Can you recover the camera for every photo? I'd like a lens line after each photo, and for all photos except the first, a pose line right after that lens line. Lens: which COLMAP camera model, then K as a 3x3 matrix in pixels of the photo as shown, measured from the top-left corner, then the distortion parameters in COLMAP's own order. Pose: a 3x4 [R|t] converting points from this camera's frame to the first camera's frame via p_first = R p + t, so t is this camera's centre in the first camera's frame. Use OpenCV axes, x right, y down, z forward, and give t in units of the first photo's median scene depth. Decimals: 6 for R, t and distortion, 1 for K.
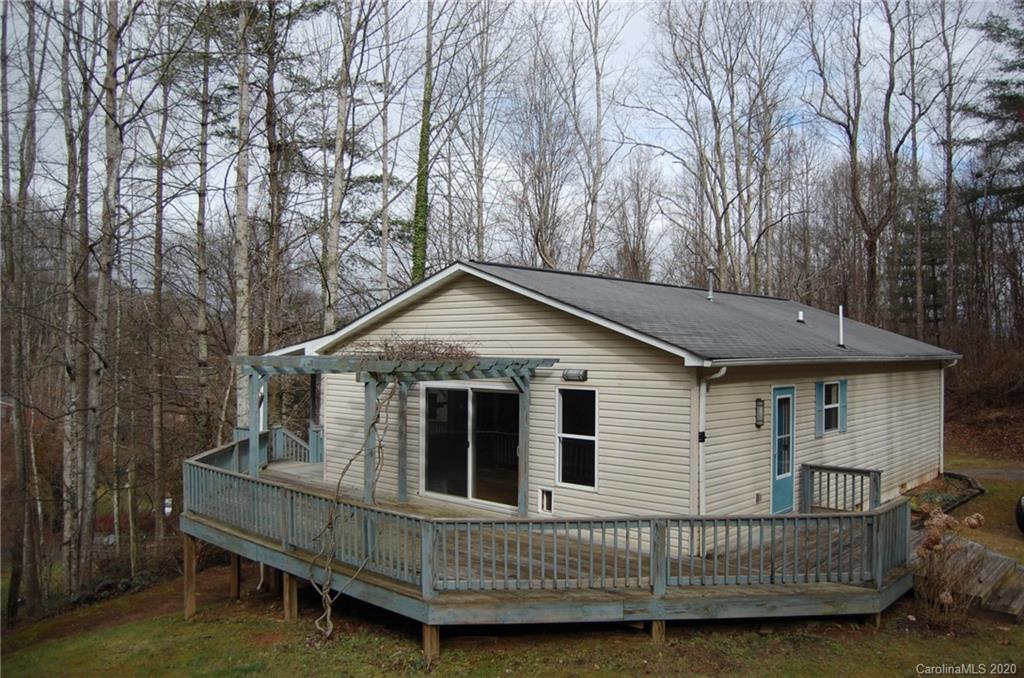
lens RADIAL K [[801.6, 0, 512.5], [0, 801.6, 341.7], [0, 0, 1]] dist [-0.087959, 0.025276]
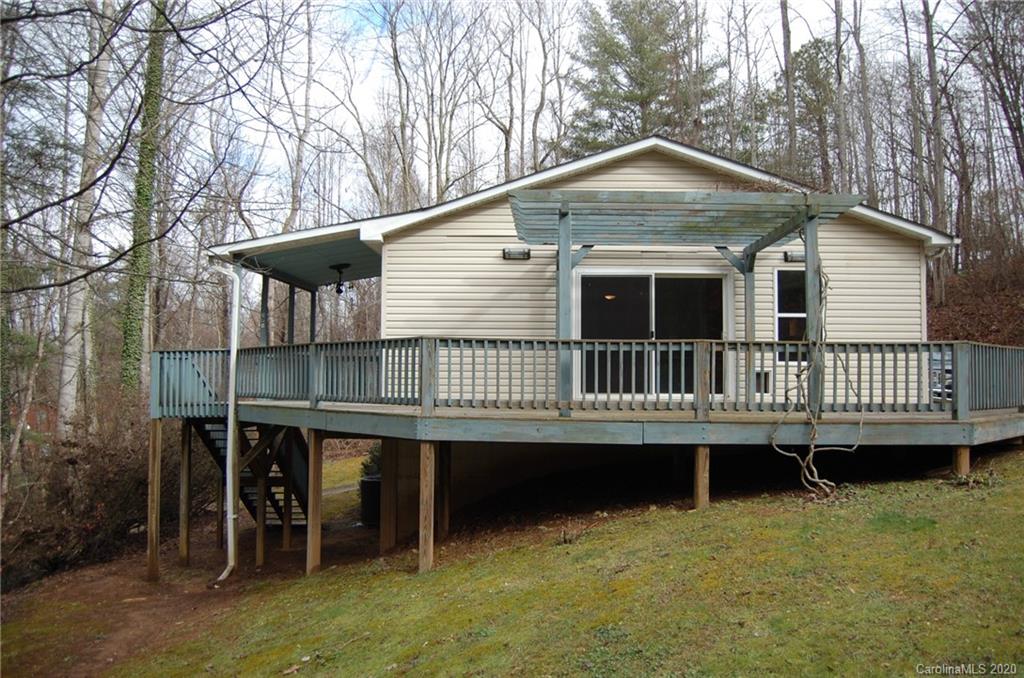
lens RADIAL K [[801.6, 0, 516.4], [0, 801.6, 344.5], [0, 0, 1]] dist [-0.087959, 0.025276]
pose [[0.764495, 0.028991, 0.643978, -0.512853], [-0.007522, 0.999321, -0.036059, 0.116334], [-0.644586, 0.022723, 0.764194, 0.266477]]
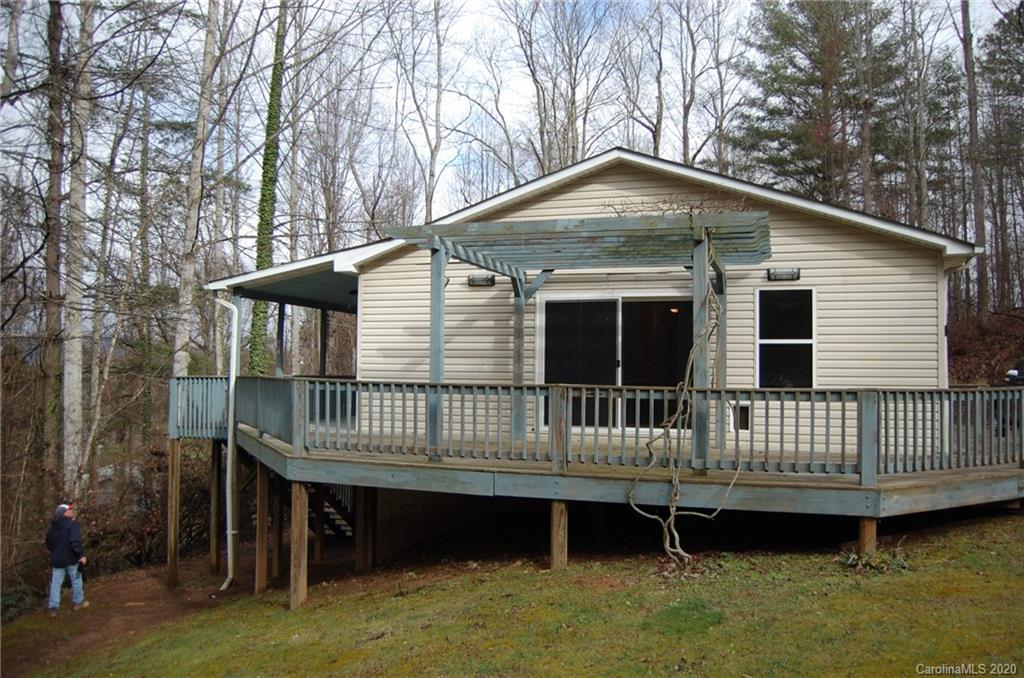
lens RADIAL K [[801.6, 0, 512.3], [0, 801.6, 342.3], [0, 0, 1]] dist [-0.087959, 0.025276]
pose [[0.913704, 0.020930, 0.405841, -0.337497], [-0.009263, 0.999486, -0.030692, 0.088781], [-0.406275, 0.024285, 0.913428, 0.178743]]
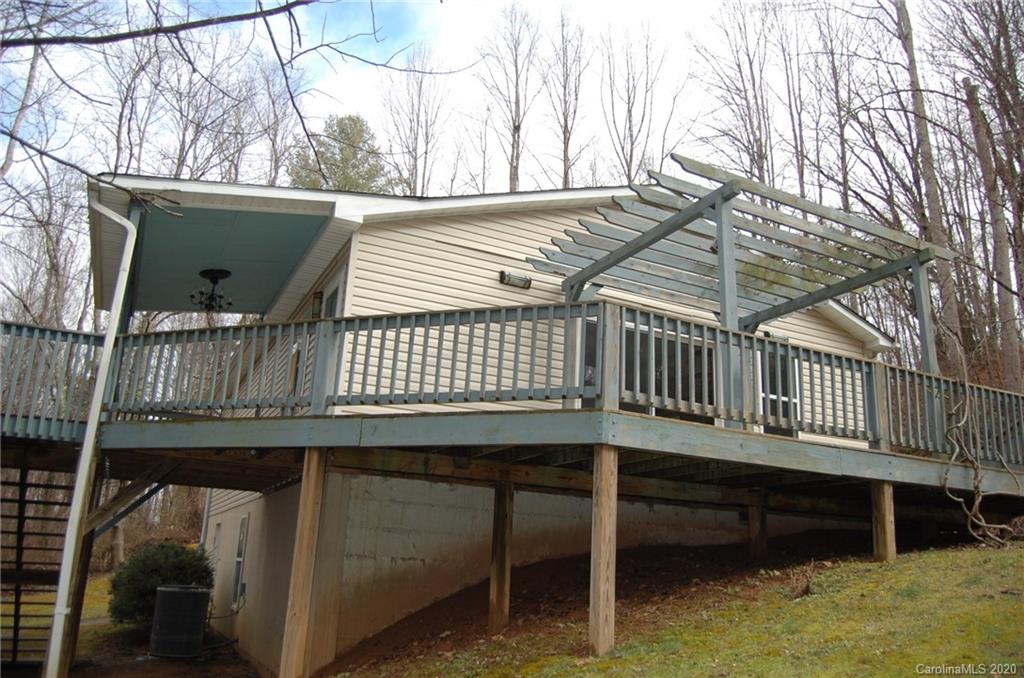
lens RADIAL K [[801.6, 0, 518.0], [0, 801.6, 336.9], [0, 0, 1]] dist [-0.087959, 0.025276]
pose [[0.364905, 0.275680, 0.889295, -0.553873], [-0.050194, 0.959594, -0.276877, 0.198277], [-0.929691, 0.056397, 0.363998, 0.556282]]
